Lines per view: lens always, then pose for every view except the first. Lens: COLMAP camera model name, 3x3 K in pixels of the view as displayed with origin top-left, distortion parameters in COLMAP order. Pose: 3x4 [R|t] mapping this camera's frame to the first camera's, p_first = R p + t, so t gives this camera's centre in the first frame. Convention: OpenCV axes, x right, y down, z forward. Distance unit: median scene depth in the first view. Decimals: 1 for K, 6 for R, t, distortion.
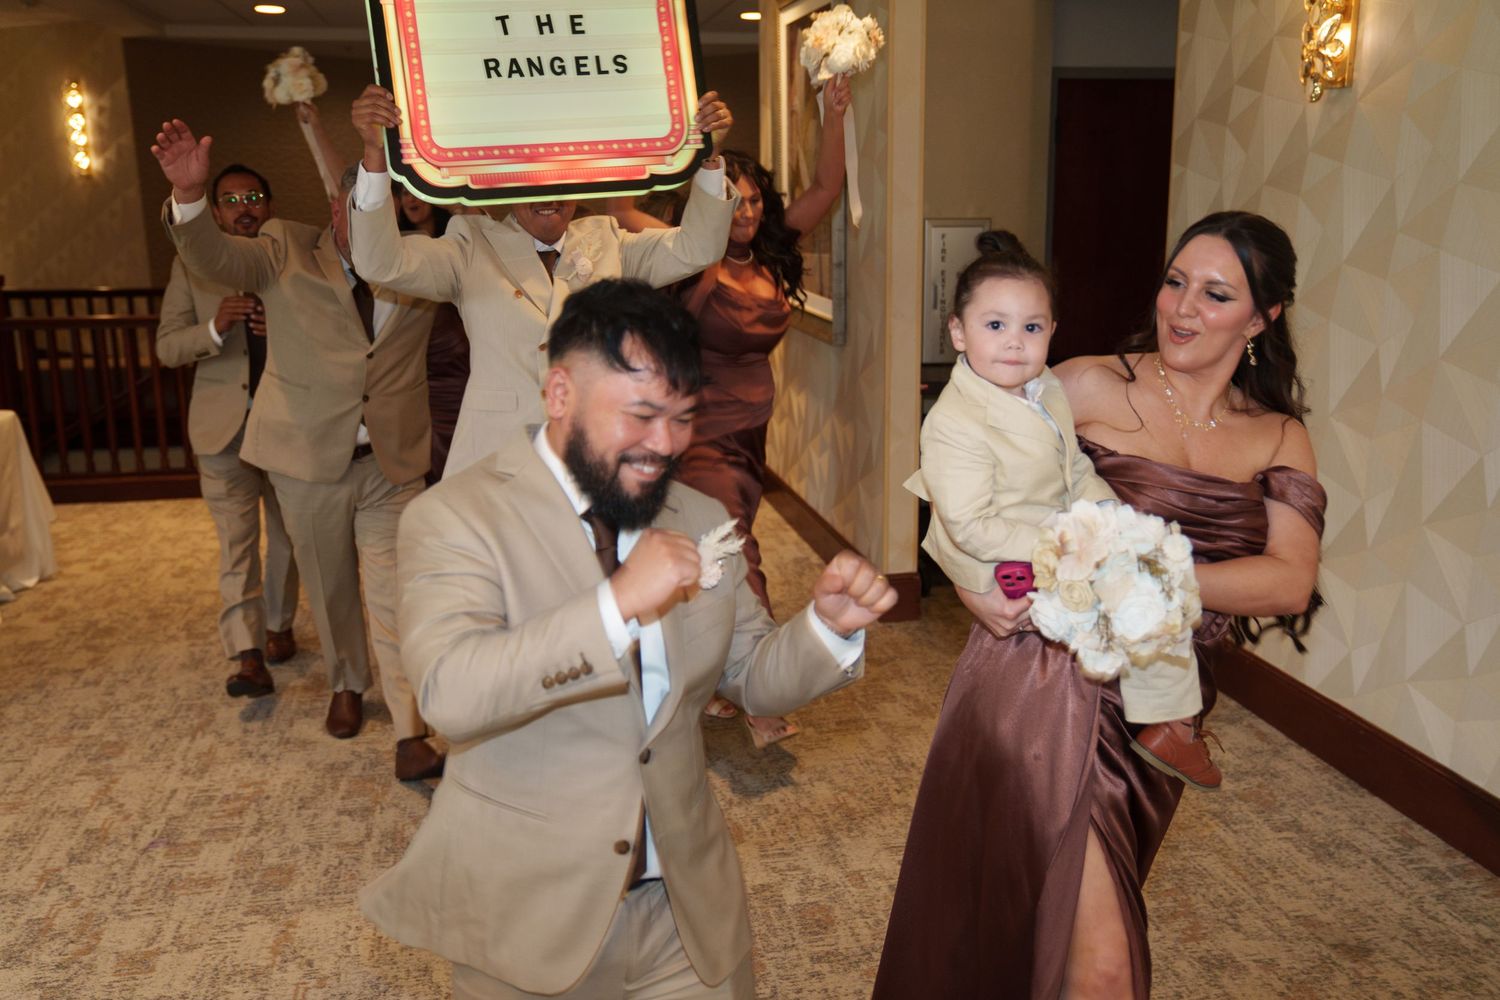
lens RADIAL K [[1402.0, 0, 743.9], [0, 1402.0, 510.0], [0, 0, 1]] dist [0.015056, 0.000000]
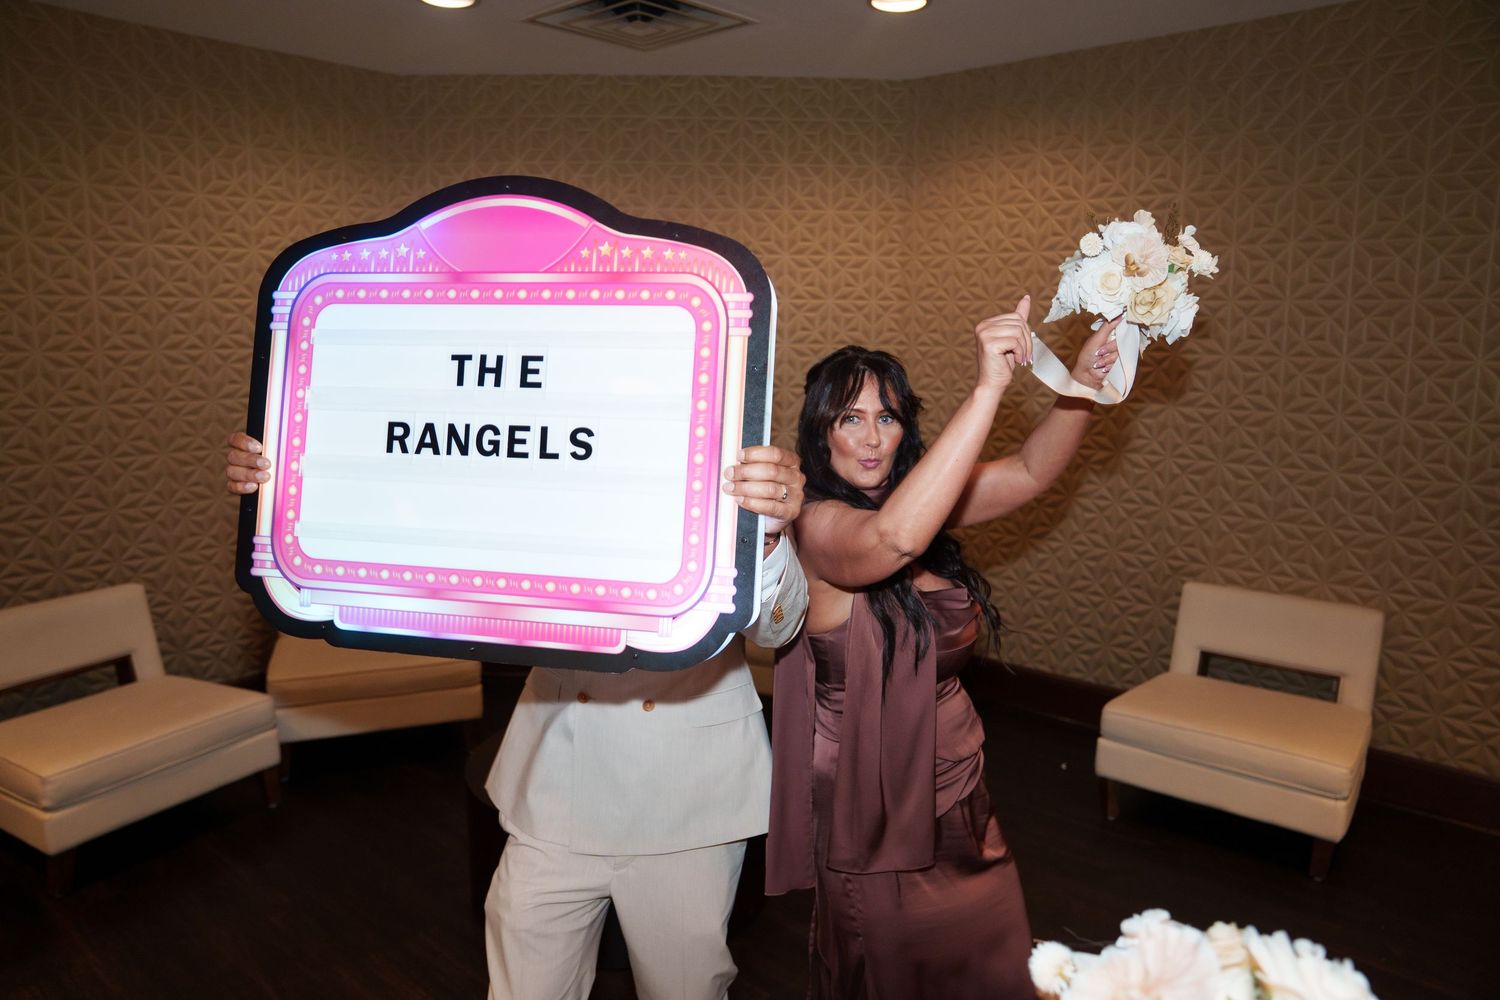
lens RADIAL K [[1037.5, 0, 750.2], [0, 1037.5, 511.3], [0, 0, 1]] dist [-0.001829, -0.000291]
pose [[0.833451, 0.091619, -0.544945, 0.259171], [-0.228191, 0.955213, -0.188405, -0.331511], [0.503277, 0.281379, 0.817030, 1.019276]]
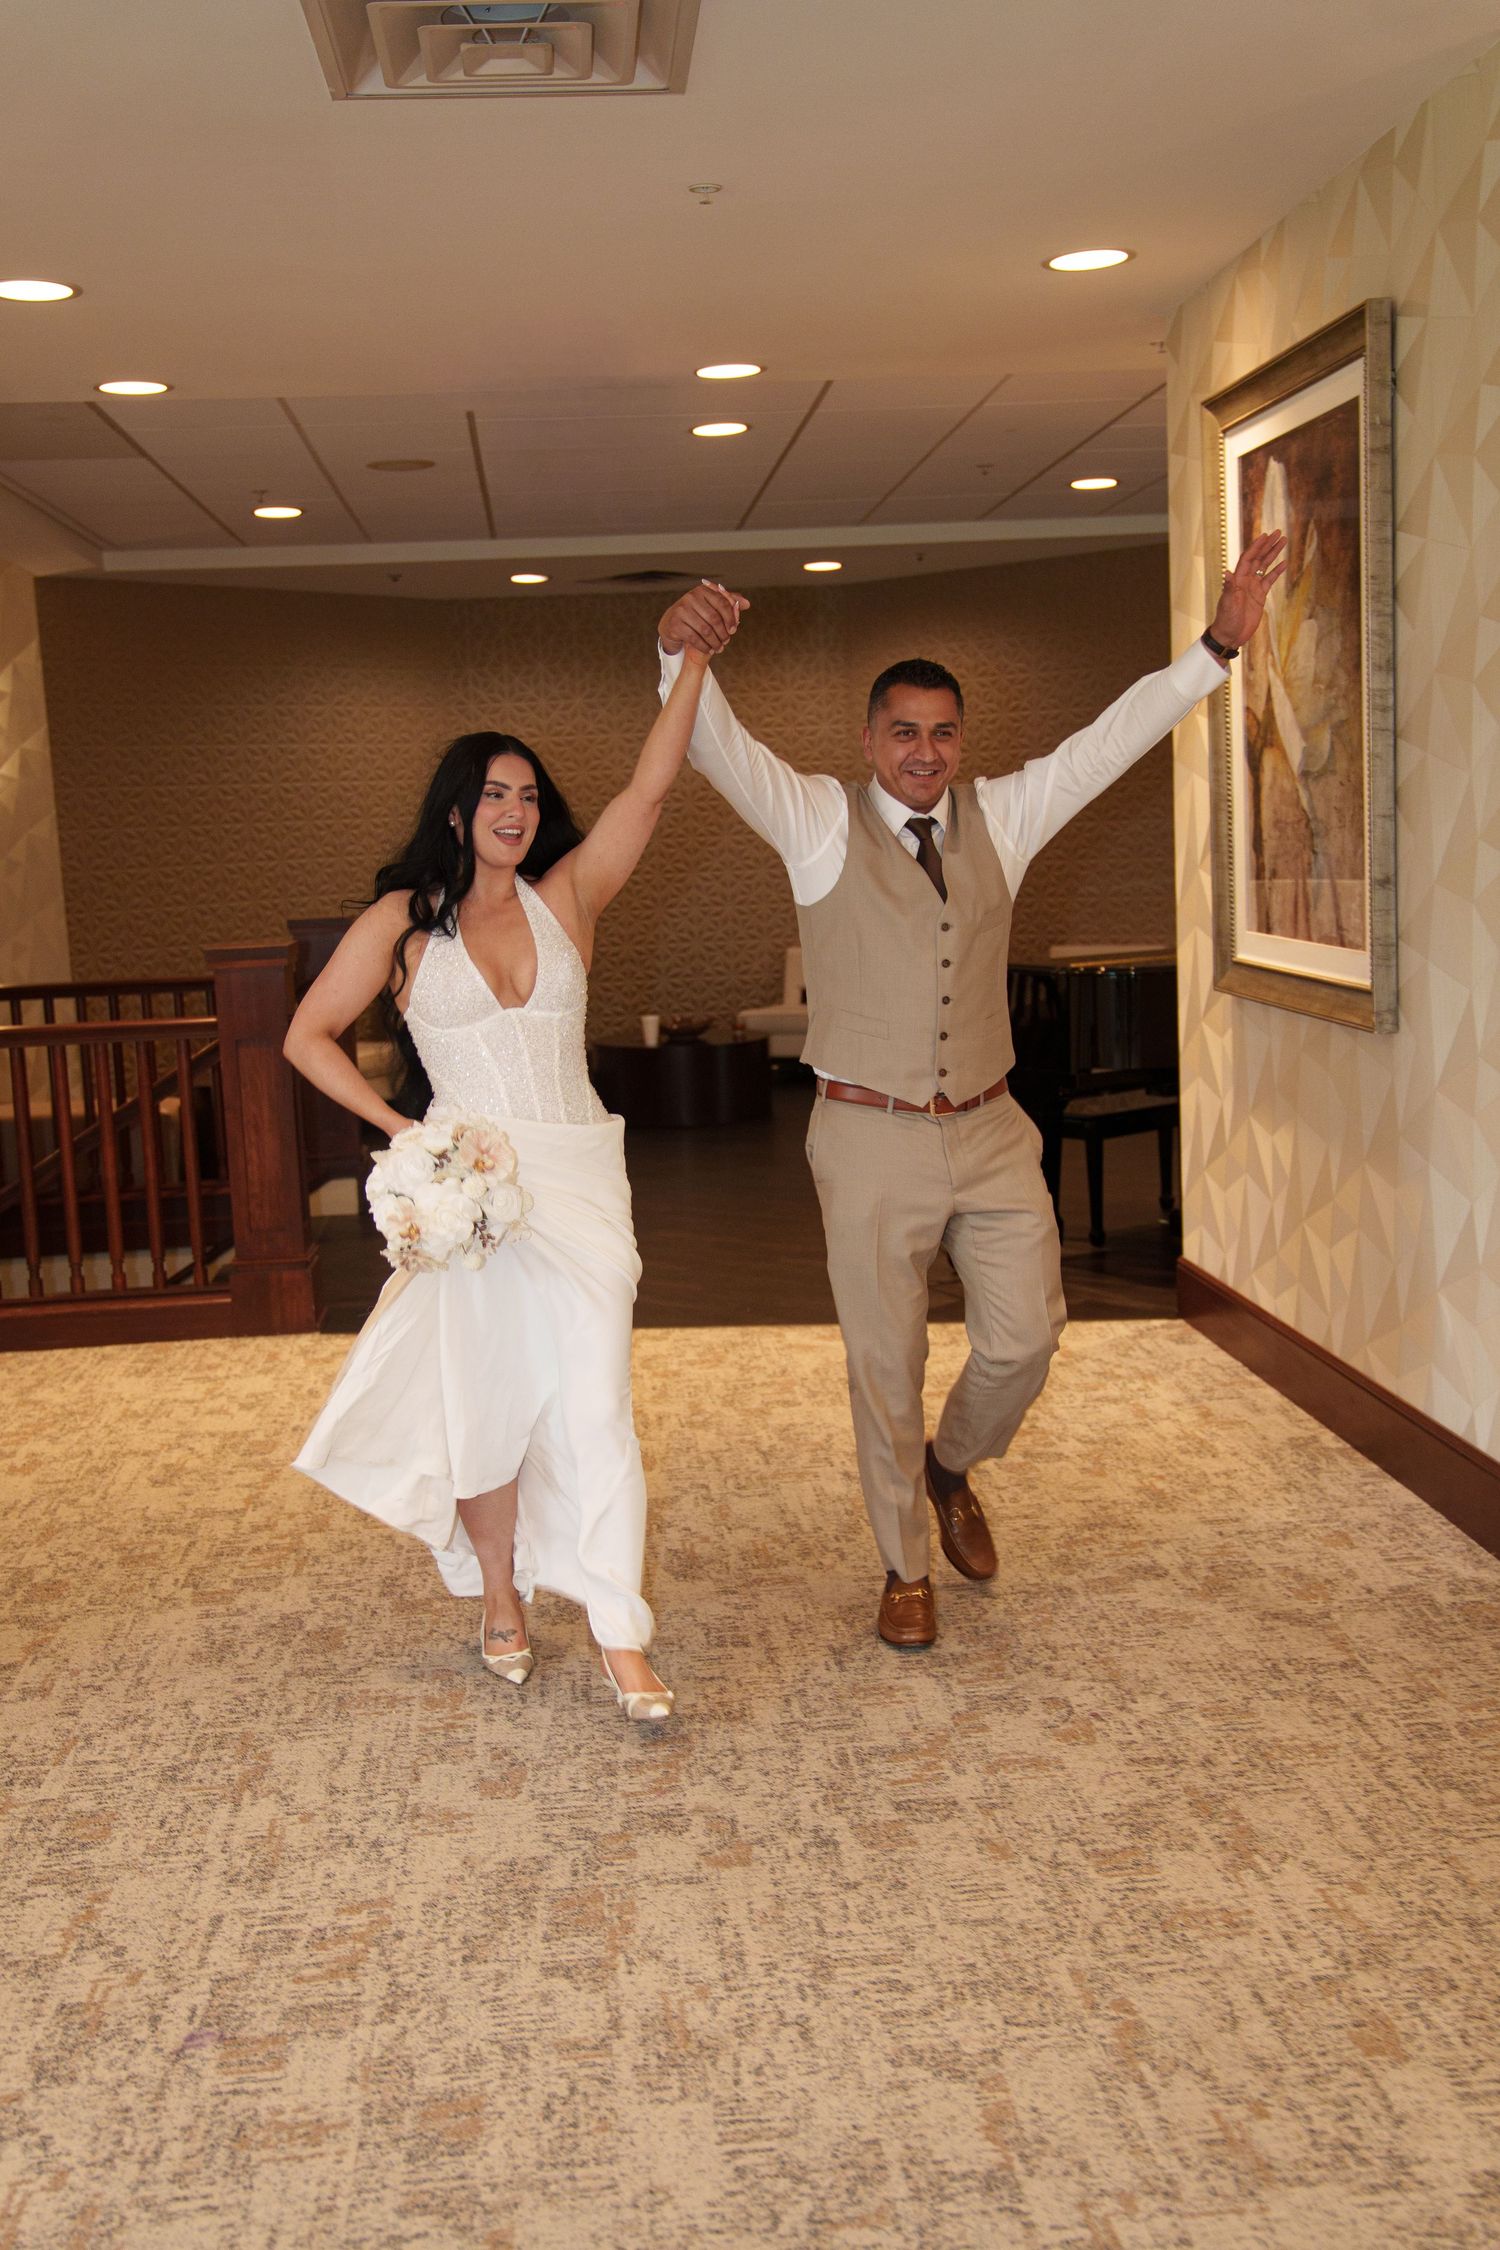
lens RADIAL K [[2343.7, 0, 741.1], [0, 2343.7, 1145.4], [0, 0, 1]] dist [0.047874, 0.000000]
pose [[0.994442, -0.022845, -0.102773, -0.106996], [0.013864, 0.996088, -0.087270, -0.001711], [0.104365, 0.085360, 0.990869, 0.130814]]
